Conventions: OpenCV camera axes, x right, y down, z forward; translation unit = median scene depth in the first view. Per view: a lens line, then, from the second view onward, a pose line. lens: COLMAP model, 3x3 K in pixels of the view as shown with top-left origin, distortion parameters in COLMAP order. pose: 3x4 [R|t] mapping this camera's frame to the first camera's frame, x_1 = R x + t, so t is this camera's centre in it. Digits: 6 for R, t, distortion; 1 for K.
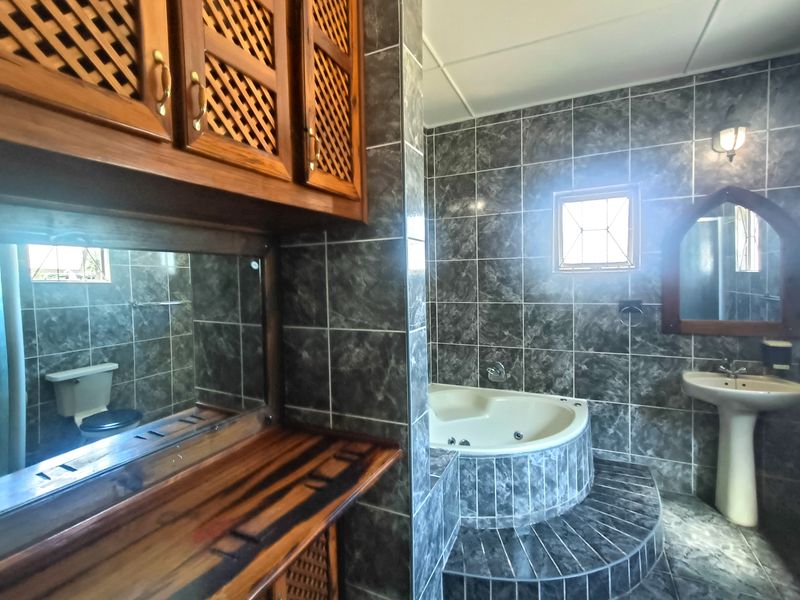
lens RADIAL K [[374.7, 0, 400.6], [0, 374.7, 295.7], [0, 0, 1]] dist [0.000076, 0.000887]
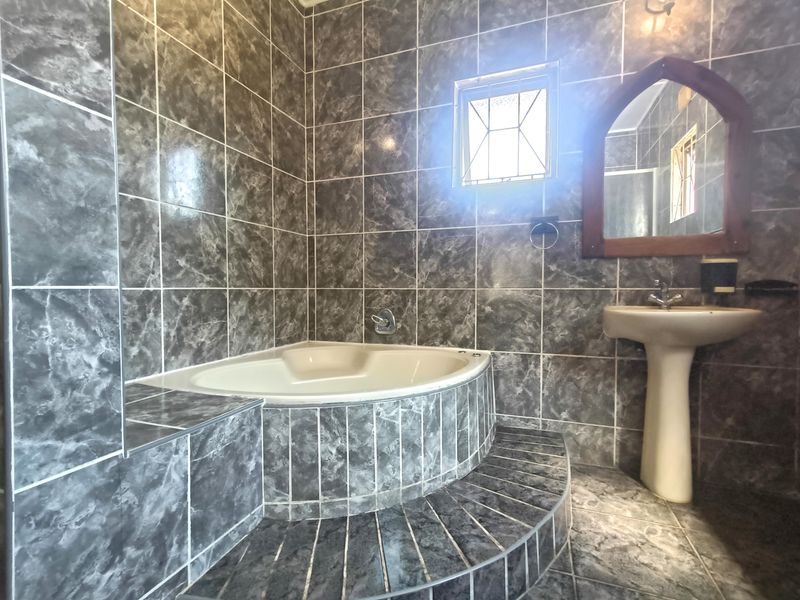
lens RADIAL K [[374.7, 0, 399.2], [0, 374.7, 300.2], [0, 0, 1]] dist [0.000076, 0.000887]
pose [[0.994100, 0.019483, 0.106707, 0.250434], [-0.019409, 0.999810, -0.001737, 0.197605], [-0.106721, -0.000344, 0.994289, 0.281334]]
